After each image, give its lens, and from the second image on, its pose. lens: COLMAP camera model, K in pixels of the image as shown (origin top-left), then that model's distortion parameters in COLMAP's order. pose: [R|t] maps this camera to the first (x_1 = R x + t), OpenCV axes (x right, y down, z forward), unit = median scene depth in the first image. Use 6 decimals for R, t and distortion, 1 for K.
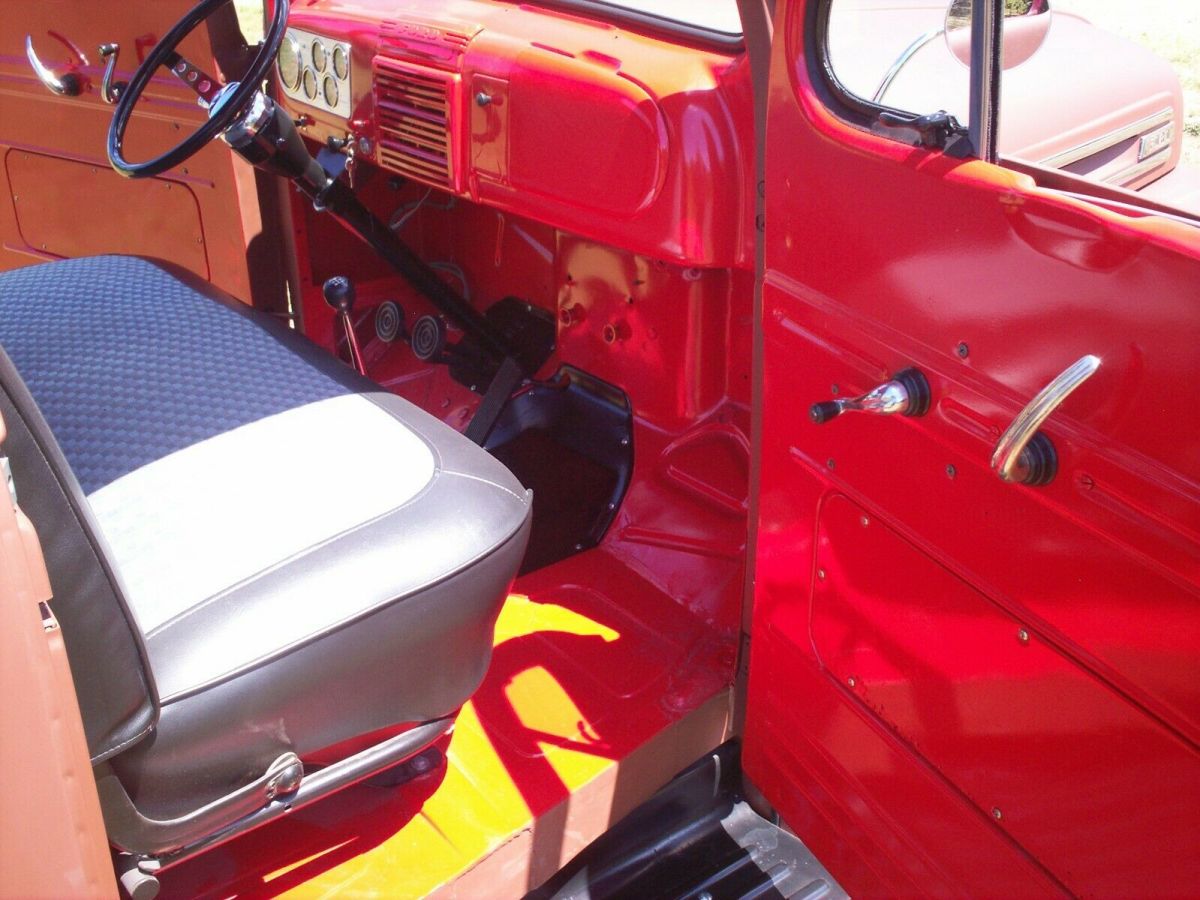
lens RADIAL K [[1276.4, 0, 584.2], [0, 1276.4, 449.8], [0, 0, 1]] dist [0.163612, -0.343928]
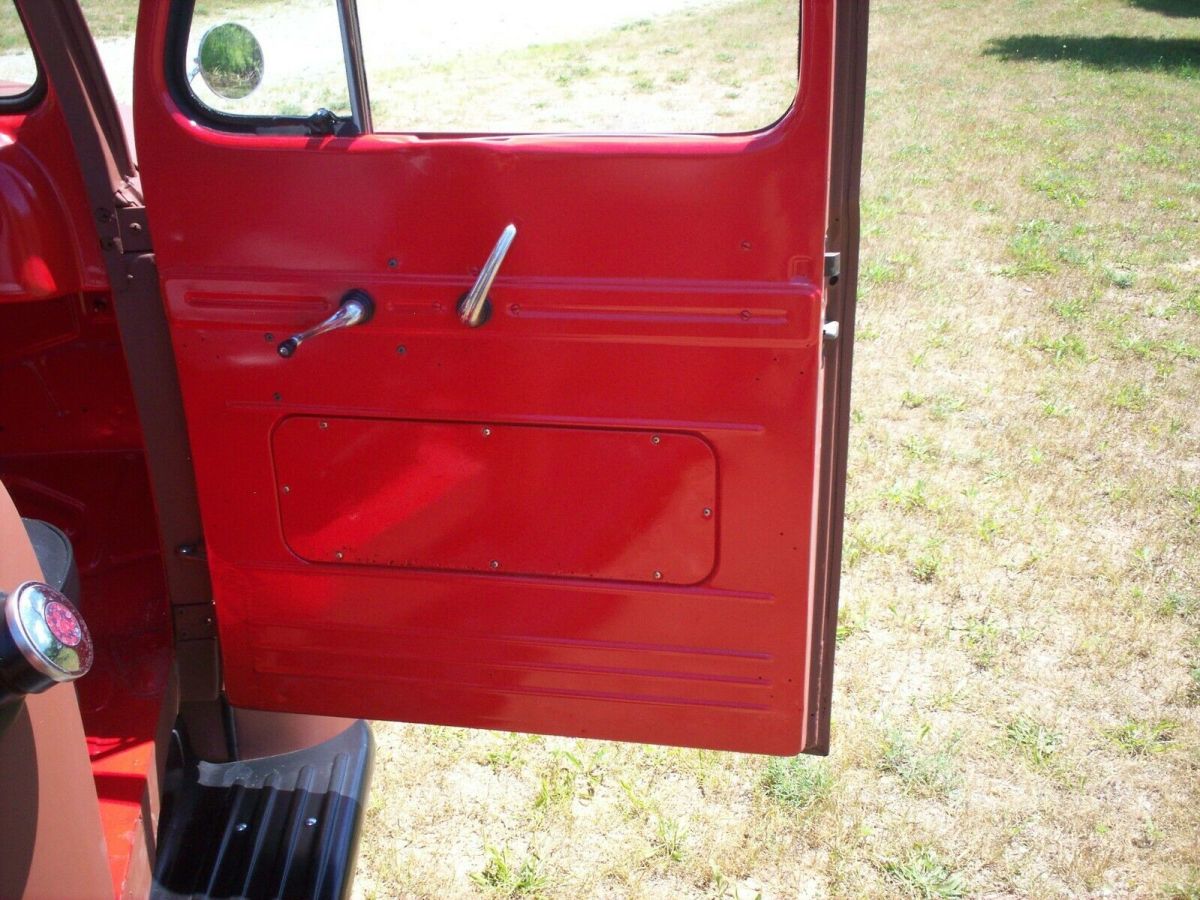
lens RADIAL K [[1285.5, 0, 600.0], [0, 1285.5, 450.0], [0, 0, 1]] dist [0.175659, -0.492676]
pose [[0.552745, -0.310933, 0.773171, -0.773114], [0.368449, 0.923362, 0.107926, 0.045527], [-0.747474, 0.225219, 0.624947, -0.048695]]
